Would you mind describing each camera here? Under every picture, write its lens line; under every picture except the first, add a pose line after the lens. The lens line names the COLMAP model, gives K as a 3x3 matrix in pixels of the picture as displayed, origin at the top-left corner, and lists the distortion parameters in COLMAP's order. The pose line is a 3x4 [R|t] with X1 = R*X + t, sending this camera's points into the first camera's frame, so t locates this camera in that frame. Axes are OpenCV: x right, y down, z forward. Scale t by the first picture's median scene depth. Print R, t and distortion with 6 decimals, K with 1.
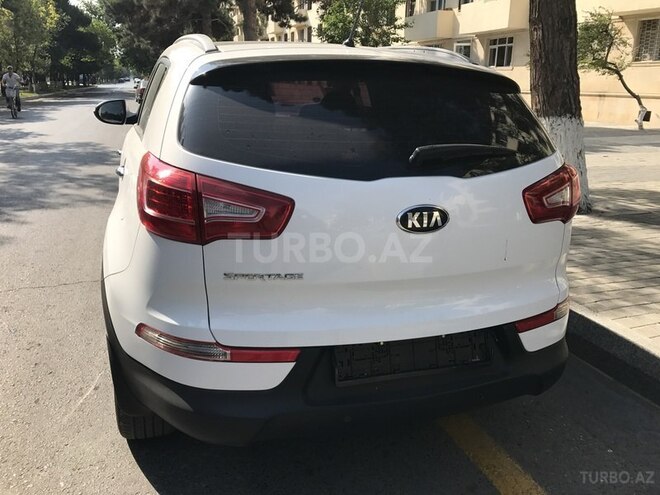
lens RADIAL K [[546.8, 0, 328.8], [0, 546.8, 248.9], [0, 0, 1]] dist [0.006256, 0.009679]
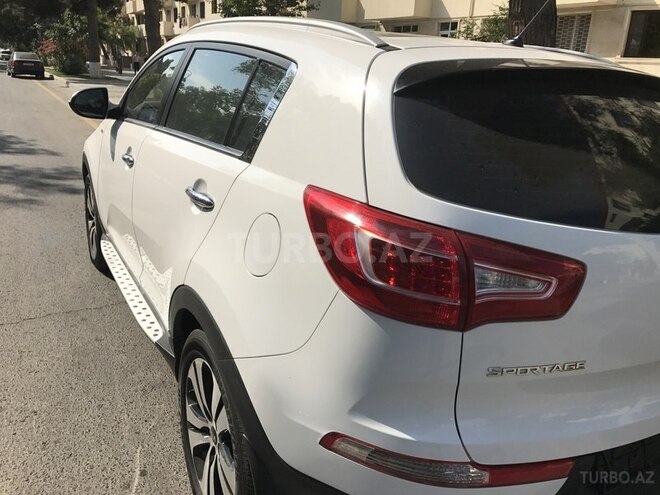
lens RADIAL K [[546.8, 0, 331.4], [0, 546.8, 245.6], [0, 0, 1]] dist [0.006256, 0.009679]
pose [[0.979907, -0.027600, 0.197535, -0.338354], [0.022423, 0.999345, 0.028396, -0.089722], [-0.198189, -0.023396, 0.979885, 0.218772]]
